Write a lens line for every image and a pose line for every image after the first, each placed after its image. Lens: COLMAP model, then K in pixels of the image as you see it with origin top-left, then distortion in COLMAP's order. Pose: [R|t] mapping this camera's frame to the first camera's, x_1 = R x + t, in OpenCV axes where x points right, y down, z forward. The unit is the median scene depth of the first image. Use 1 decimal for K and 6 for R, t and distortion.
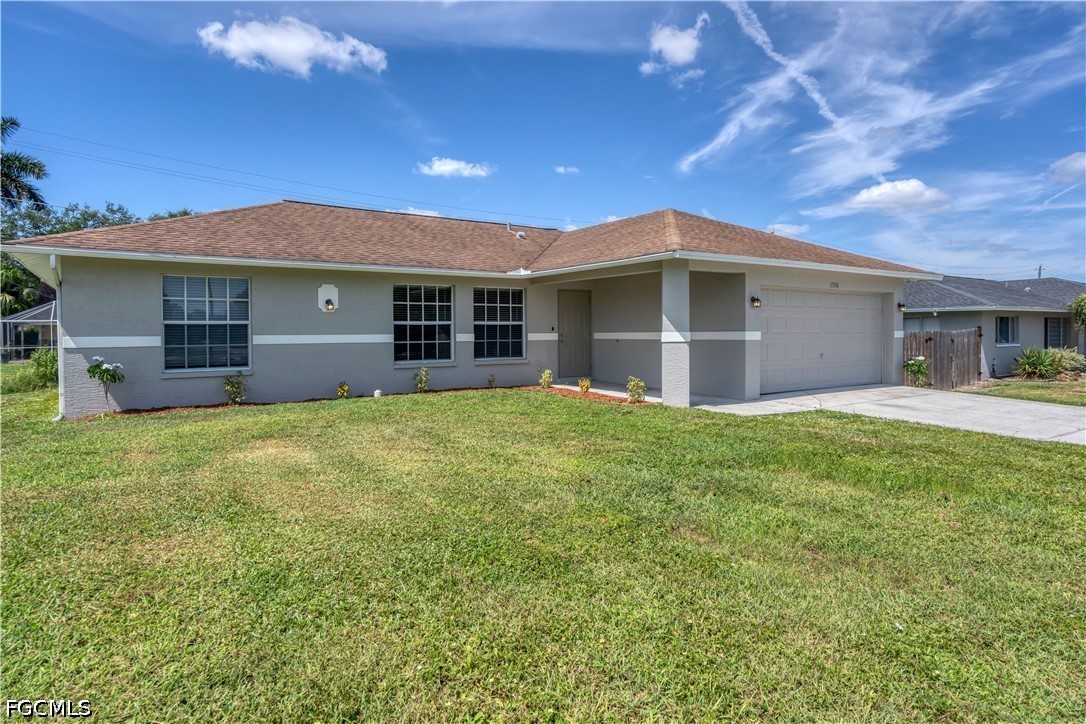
lens RADIAL K [[639.7, 0, 543.0], [0, 639.7, 362.0], [0, 0, 1]] dist [-0.026900, -0.000582]
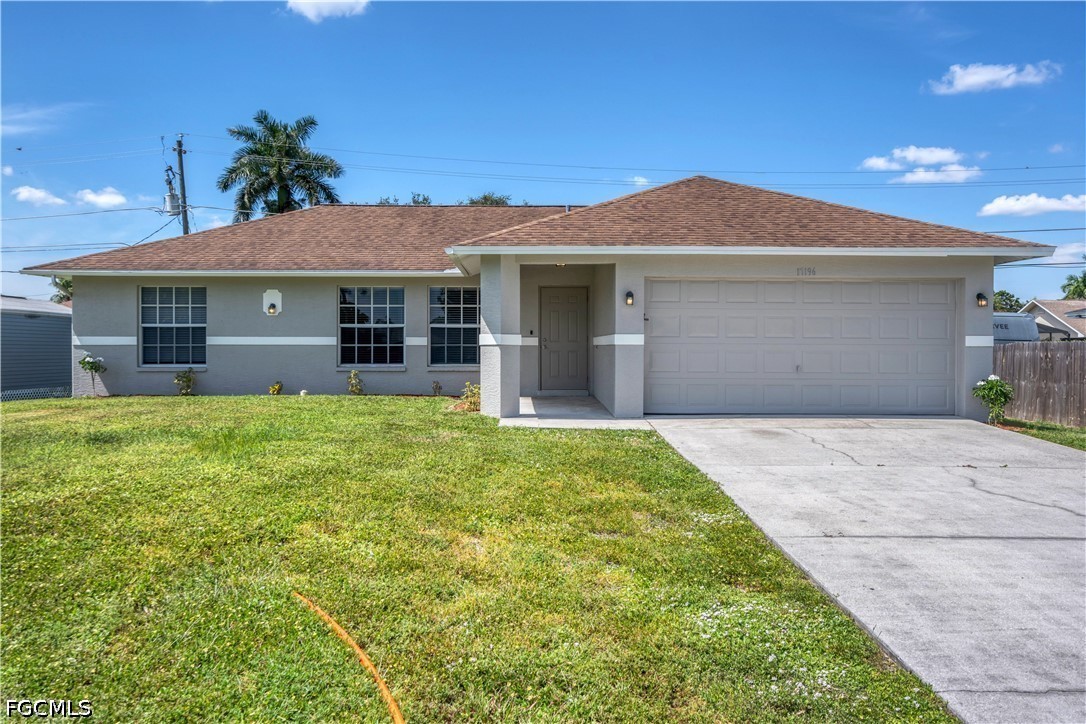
lens RADIAL K [[961.1, 0, 543.0], [0, 961.1, 362.0], [0, 0, 1]] dist [-0.094573, 0.301024]
pose [[0.828436, 0.018334, -0.559784, 0.845161], [-0.033189, 0.999315, -0.016388, 0.009601], [0.559100, 0.032155, 0.828477, -0.067299]]
